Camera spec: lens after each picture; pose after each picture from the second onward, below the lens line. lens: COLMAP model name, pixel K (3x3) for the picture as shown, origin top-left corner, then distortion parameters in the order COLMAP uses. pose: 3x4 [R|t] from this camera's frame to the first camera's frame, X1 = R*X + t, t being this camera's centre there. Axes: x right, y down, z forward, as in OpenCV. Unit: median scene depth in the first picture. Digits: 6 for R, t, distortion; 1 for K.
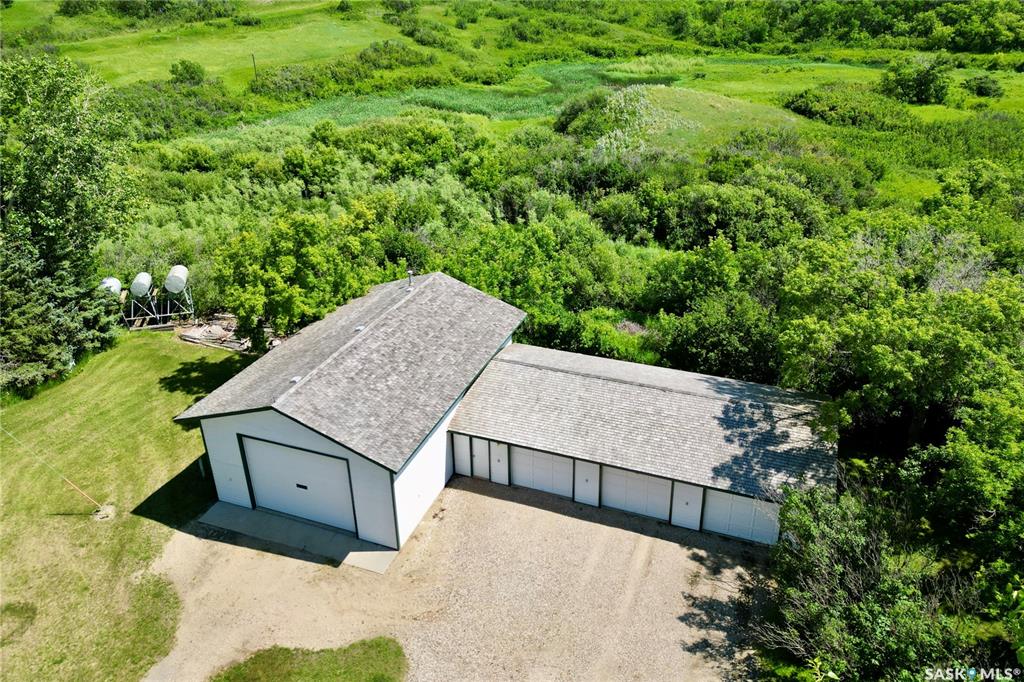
lens RADIAL K [[712.2, 0, 515.6], [0, 712.2, 320.9], [0, 0, 1]] dist [0.059168, -0.045426]
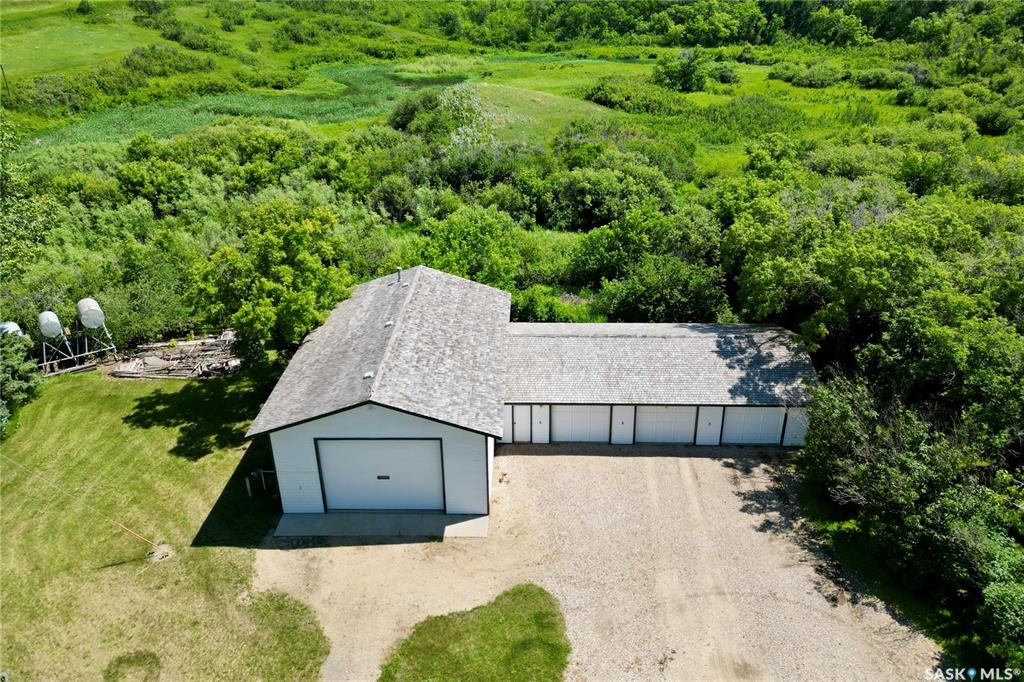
lens RADIAL K [[712.2, 0, 515.6], [0, 712.2, 320.9], [0, 0, 1]] dist [0.059168, -0.045426]
pose [[0.942018, -0.140588, 0.304692, -0.175311], [0.140794, 0.989807, 0.021415, 0.005011], [-0.304597, 0.022726, 0.952210, -0.021169]]
